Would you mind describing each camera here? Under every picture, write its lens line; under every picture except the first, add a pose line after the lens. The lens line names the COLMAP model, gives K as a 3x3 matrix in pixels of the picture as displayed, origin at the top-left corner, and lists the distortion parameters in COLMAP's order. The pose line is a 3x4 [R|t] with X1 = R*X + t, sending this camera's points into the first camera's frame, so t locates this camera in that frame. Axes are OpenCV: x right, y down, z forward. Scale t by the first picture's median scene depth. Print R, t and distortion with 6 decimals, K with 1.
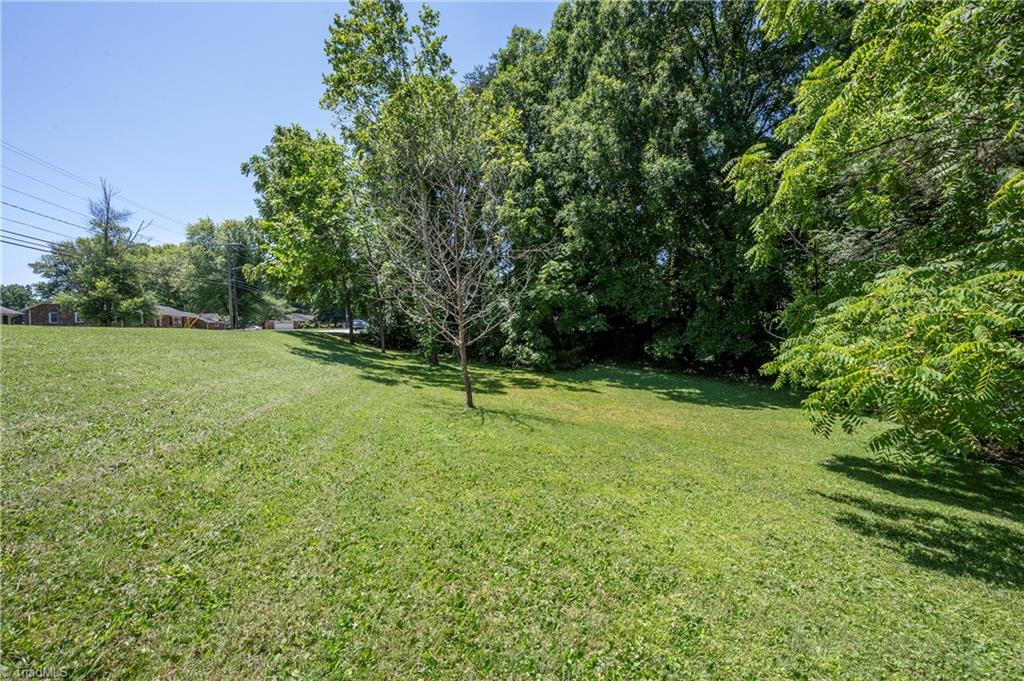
lens RADIAL K [[394.7, 0, 516.1], [0, 394.7, 341.1], [0, 0, 1]] dist [0.000094, 0.000006]
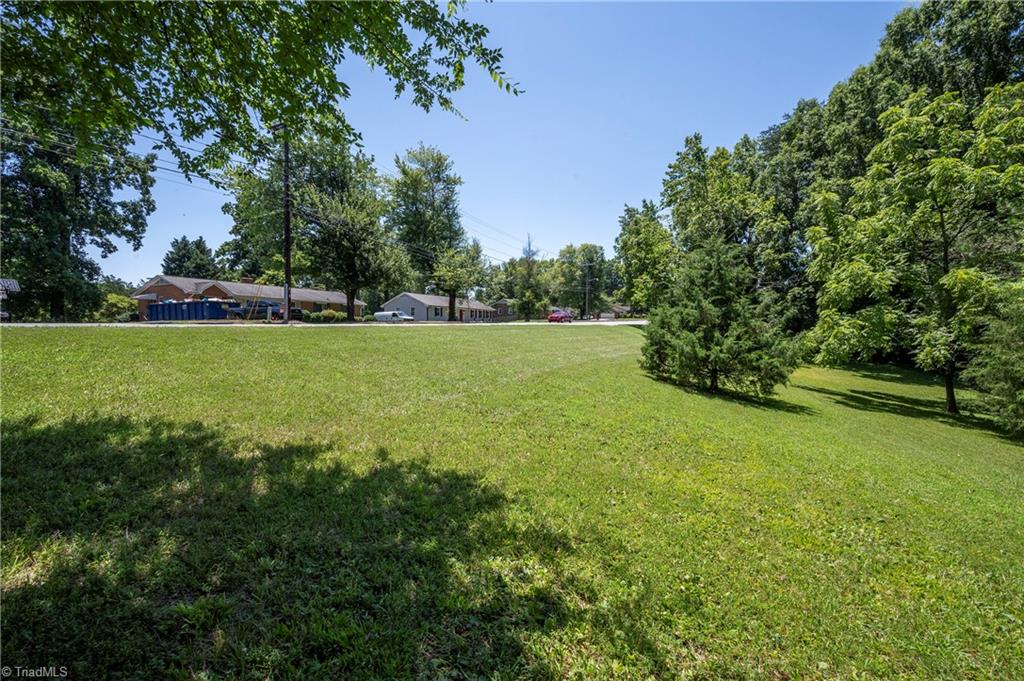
lens RADIAL K [[394.7, 0, 516.1], [0, 394.7, 341.1], [0, 0, 1]] dist [0.000094, 0.000006]
pose [[0.737379, 0.054868, -0.673247, 0.121014], [-0.034660, 0.998456, 0.043410, -0.005797], [0.674589, -0.008675, 0.738143, -0.334843]]
